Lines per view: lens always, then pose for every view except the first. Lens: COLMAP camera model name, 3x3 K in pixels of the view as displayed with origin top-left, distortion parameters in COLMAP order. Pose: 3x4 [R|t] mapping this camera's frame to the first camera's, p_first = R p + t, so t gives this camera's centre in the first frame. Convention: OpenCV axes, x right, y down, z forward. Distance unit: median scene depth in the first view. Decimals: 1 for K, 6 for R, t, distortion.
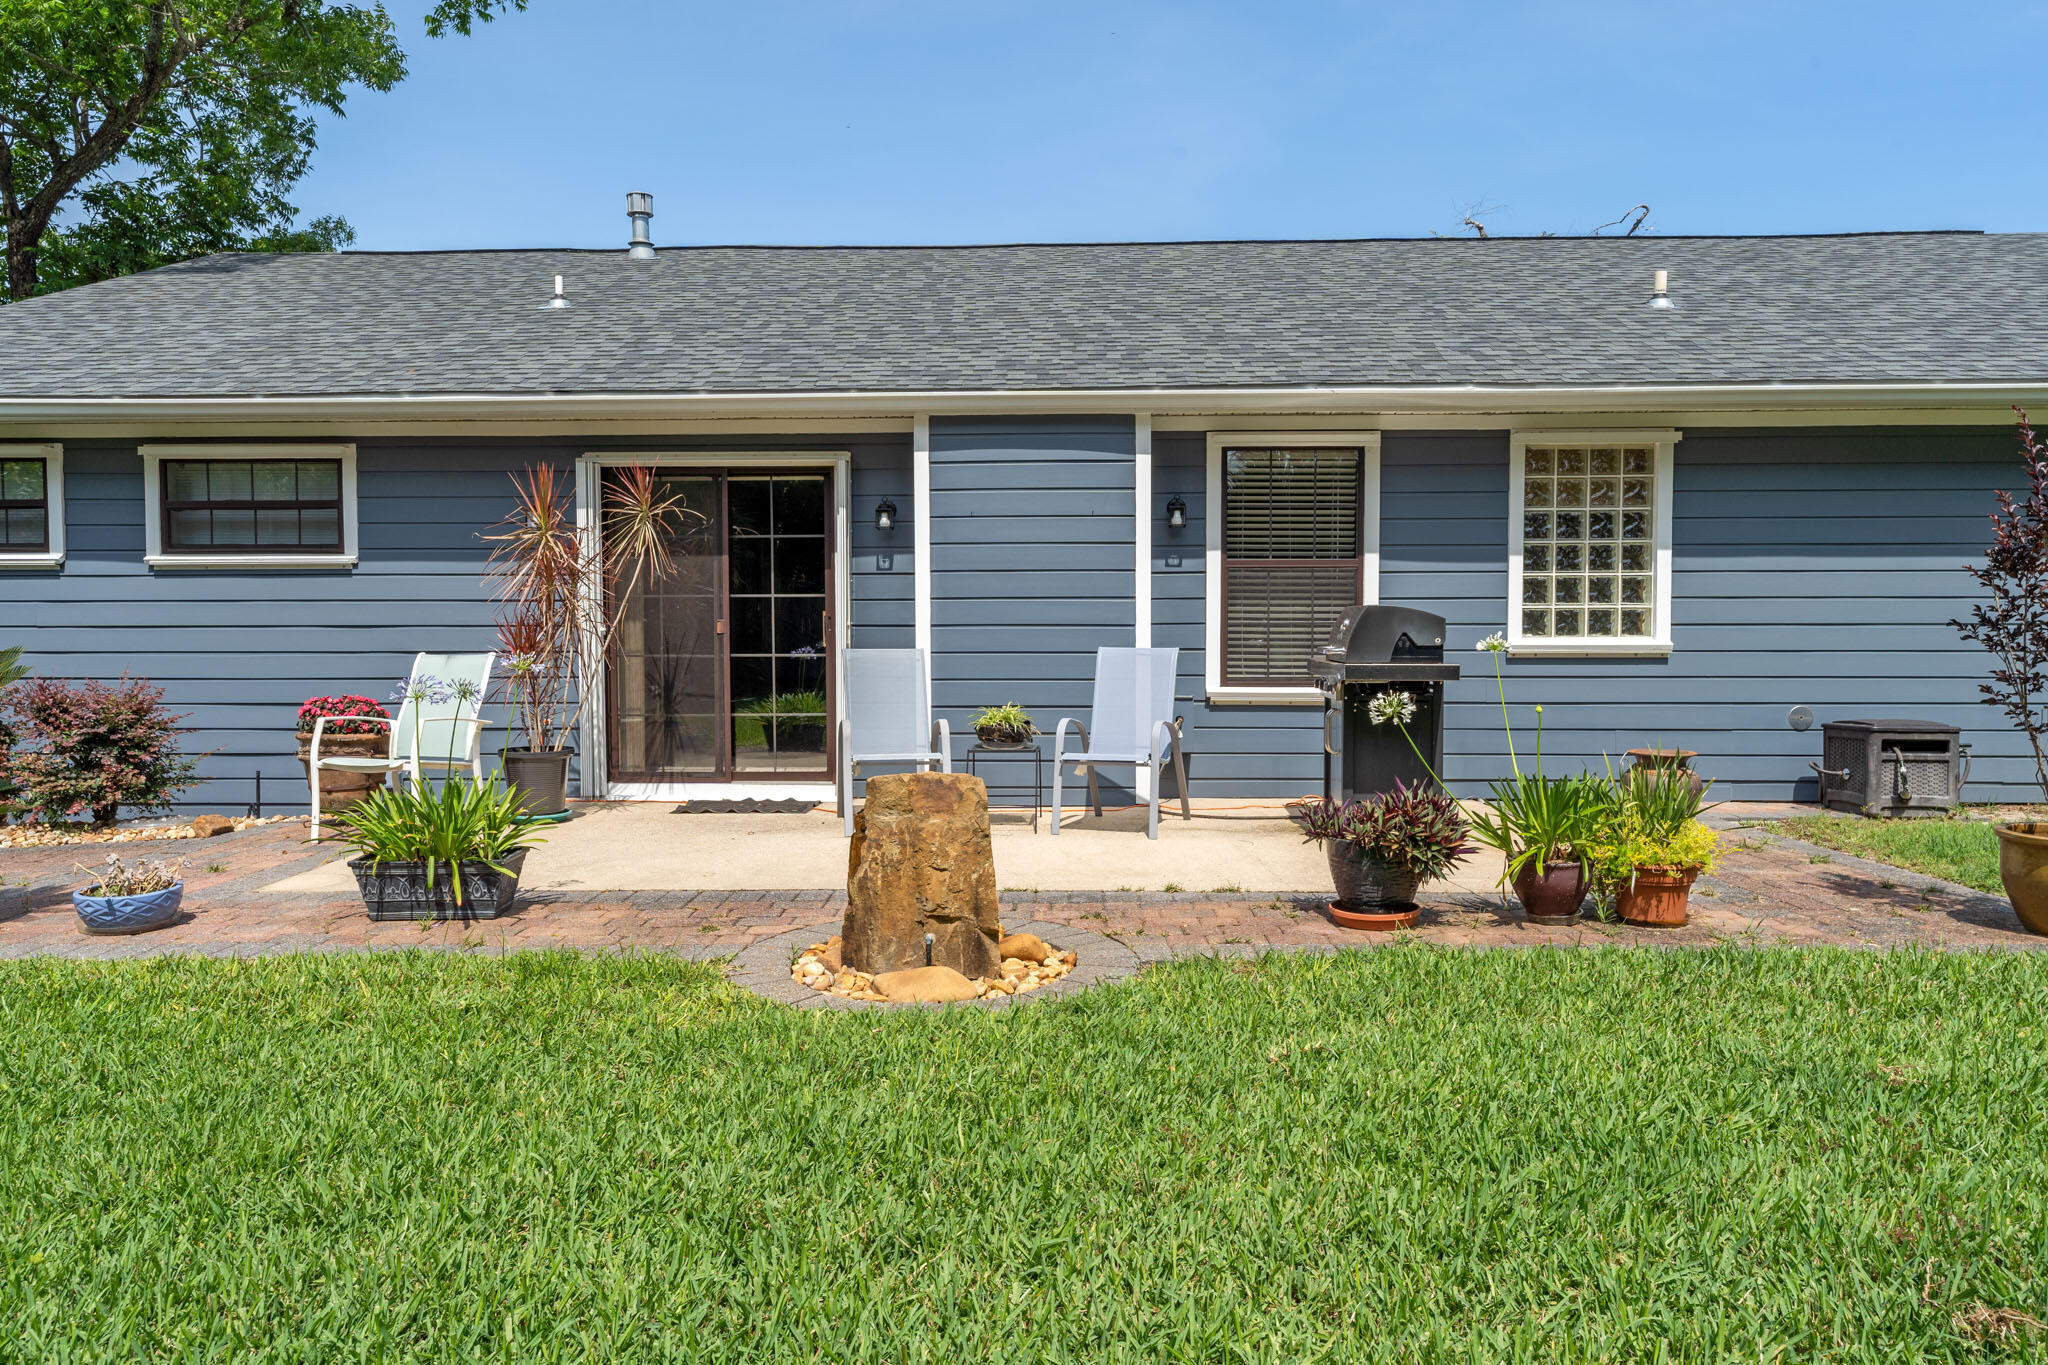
lens RADIAL K [[1449.1, 0, 1024.1], [0, 1449.1, 635.3], [0, 0, 1]] dist [0.006971, 0.000645]
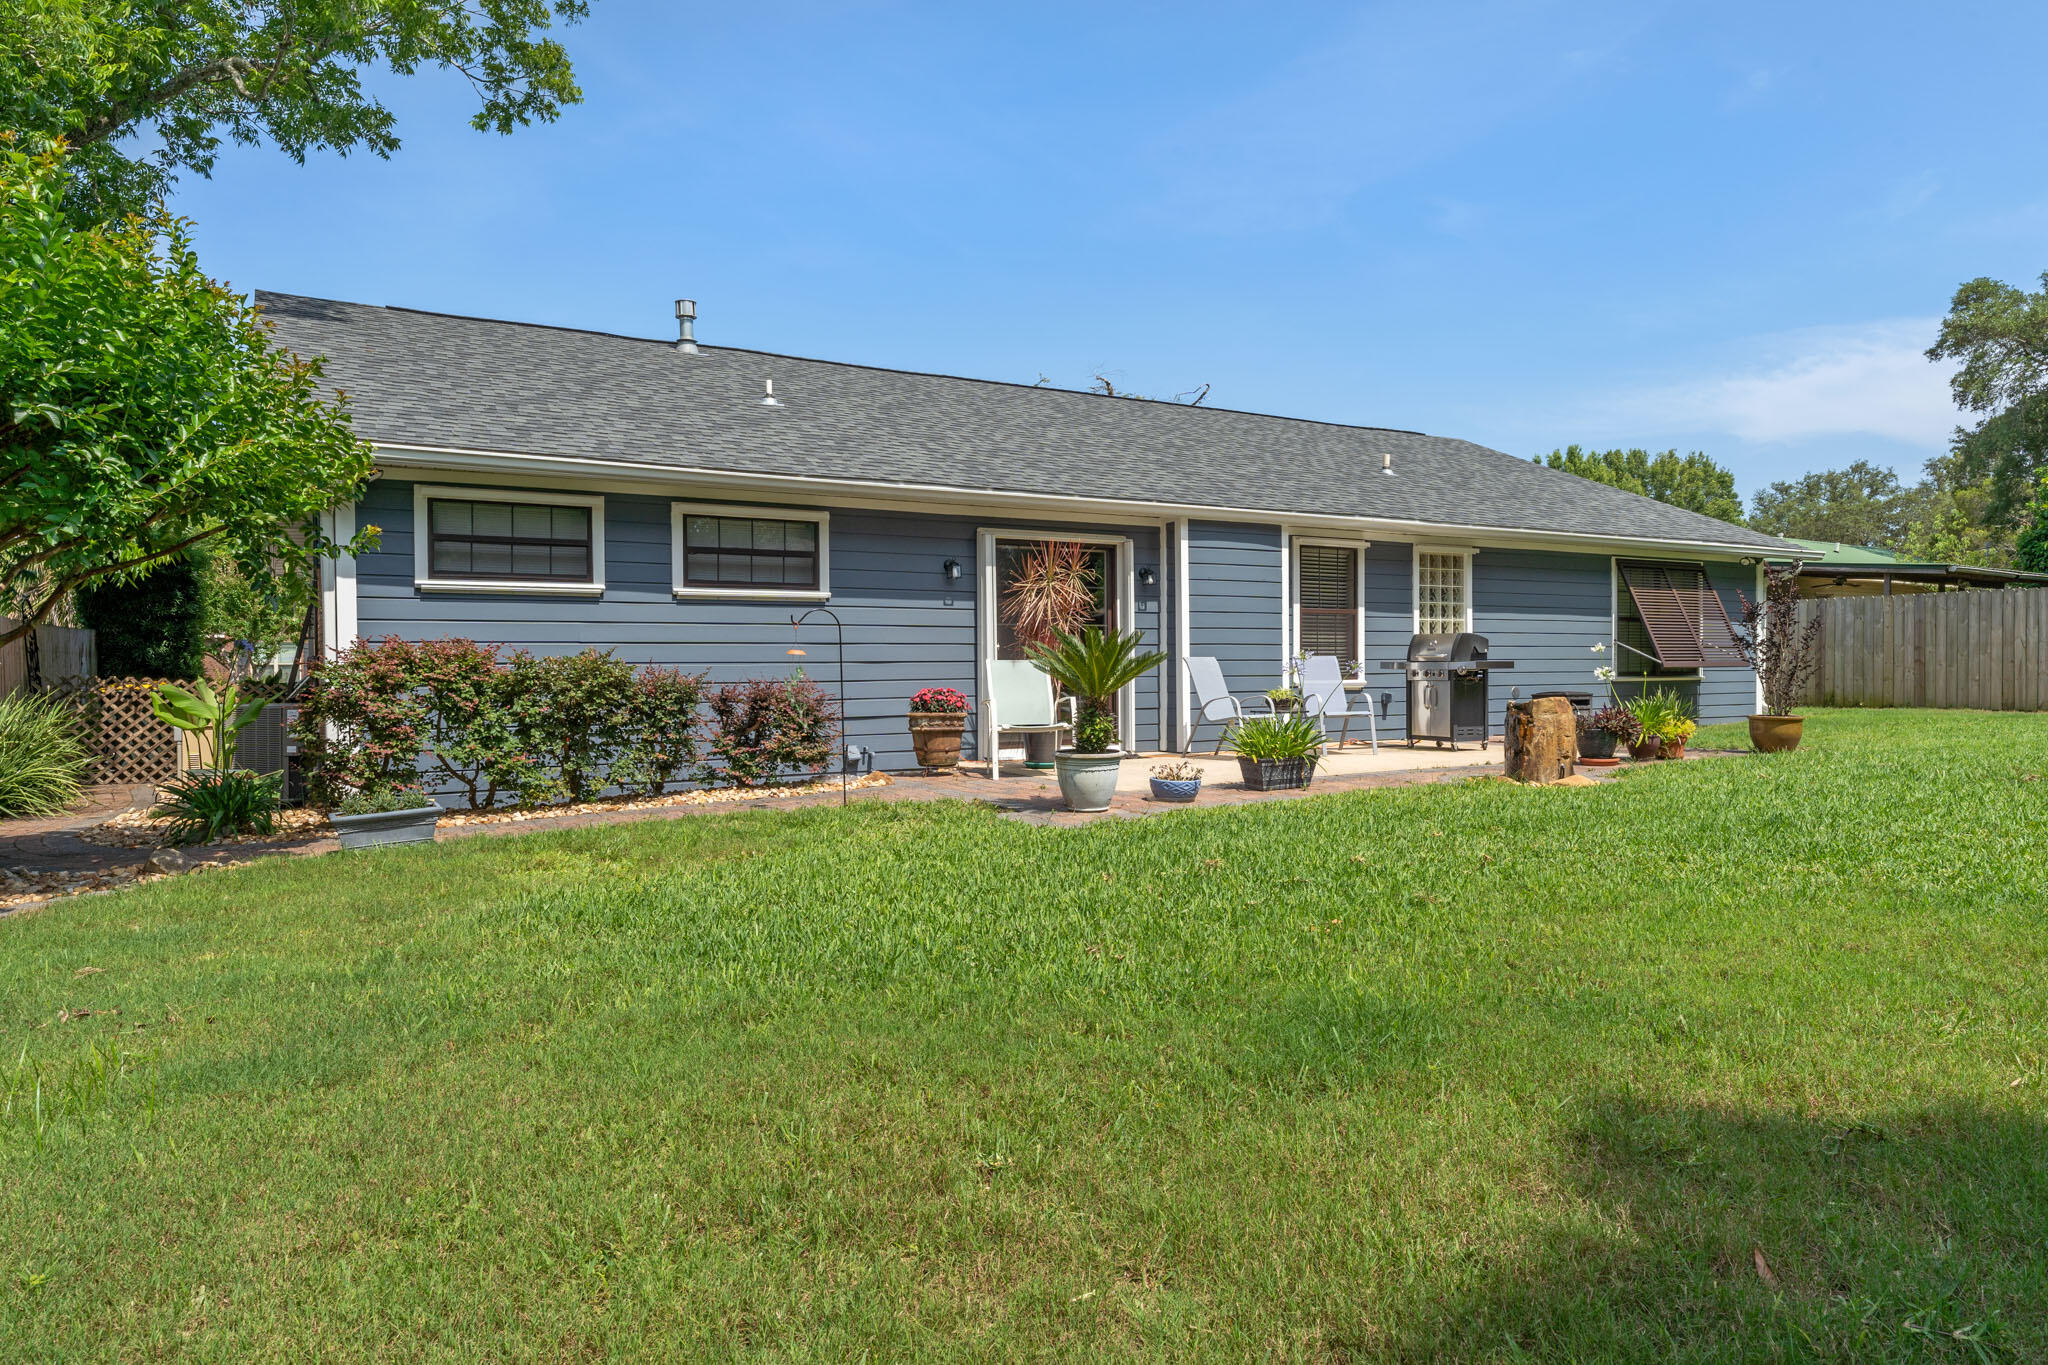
lens RADIAL K [[1228.1, 0, 1024.0], [0, 1228.1, 682.5], [0, 0, 1]] dist [0.018399, 0.000333]
pose [[0.848857, -0.011028, 0.528507, -0.950125], [0.001418, 0.999826, 0.018586, 0.010425], [-0.528620, -0.015028, 0.848725, -0.105663]]
